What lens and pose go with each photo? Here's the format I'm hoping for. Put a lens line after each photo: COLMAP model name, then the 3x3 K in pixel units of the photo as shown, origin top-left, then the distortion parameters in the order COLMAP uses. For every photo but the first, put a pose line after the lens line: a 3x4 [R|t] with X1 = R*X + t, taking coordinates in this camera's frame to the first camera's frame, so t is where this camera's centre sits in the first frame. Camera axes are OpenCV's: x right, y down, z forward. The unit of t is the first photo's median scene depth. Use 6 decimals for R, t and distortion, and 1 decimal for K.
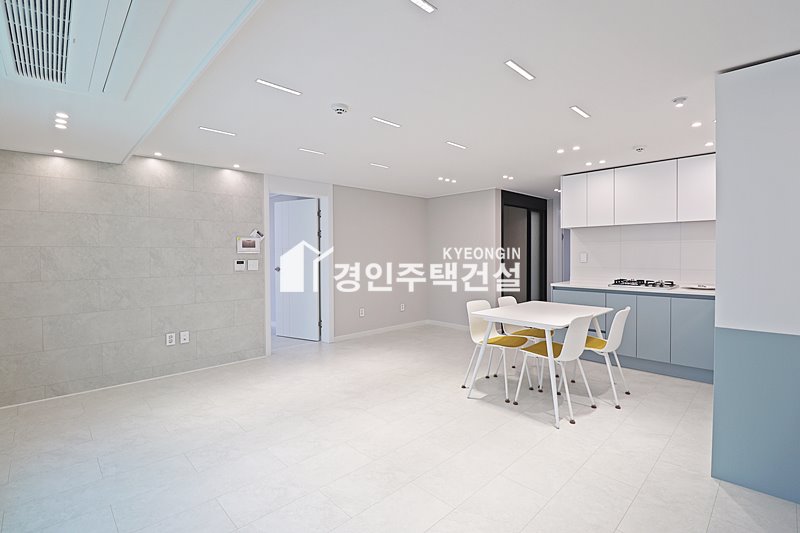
lens RADIAL K [[370.4, 0, 402.1], [0, 370.4, 263.0], [0, 0, 1]] dist [-0.004621, -0.010430]
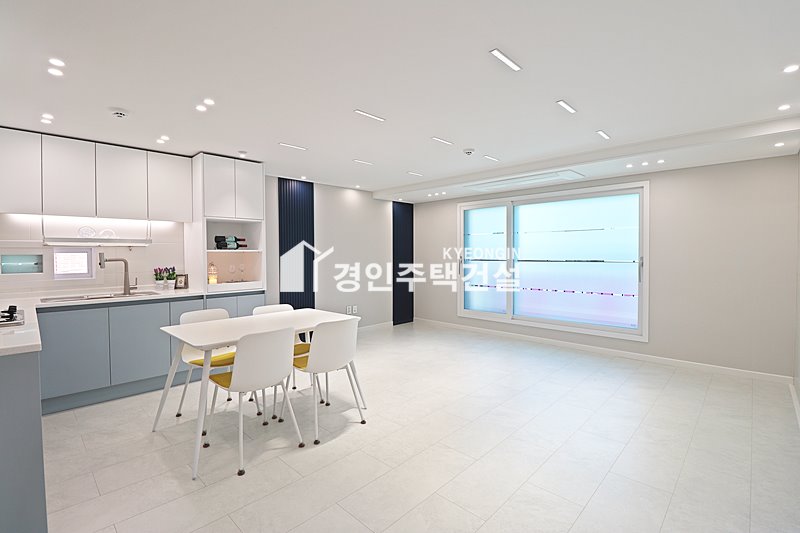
lens RADIAL K [[370.4, 0, 404.4], [0, 370.4, 262.4], [0, 0, 1]] dist [-0.004621, -0.010430]
pose [[-0.999103, 0.008471, -0.041479, 0.092072], [0.006585, 0.998947, 0.045394, -0.024936], [0.041820, 0.045080, -0.998108, 1.462575]]
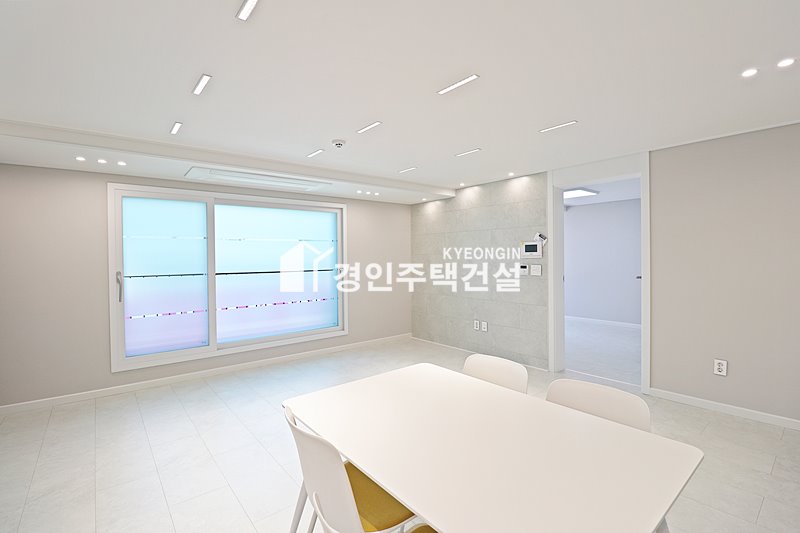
lens RADIAL K [[370.4, 0, 403.3], [0, 370.4, 260.2], [0, 0, 1]] dist [-0.004621, -0.010430]
pose [[-0.068169, 0.016415, -0.997539, 0.605911], [-0.011407, 0.999786, 0.017231, -0.034372], [0.997609, 0.012553, -0.067967, 0.758953]]
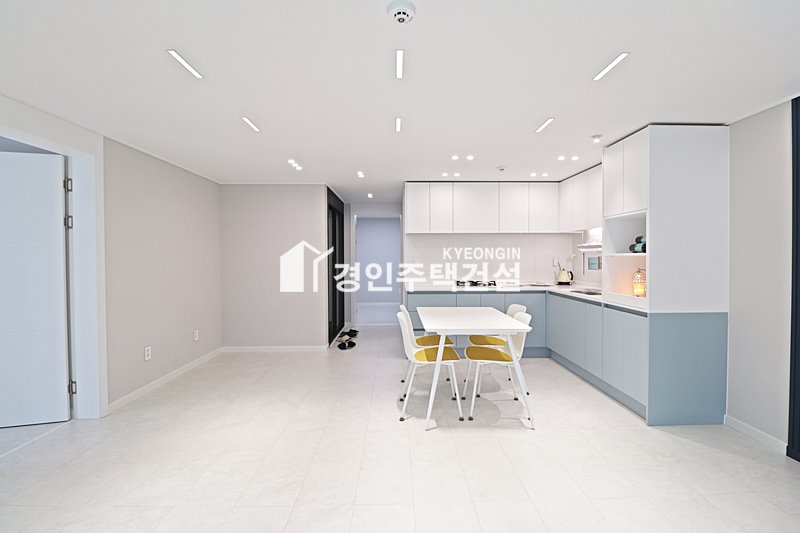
lens RADIAL K [[370.4, 0, 417.0], [0, 370.4, 263.6], [0, 0, 1]] dist [-0.004621, -0.010430]
pose [[0.682420, -0.008587, 0.730910, -0.343208], [0.019070, 0.999800, -0.006058, -0.005644], [-0.730712, 0.018072, 0.682447, 0.339053]]
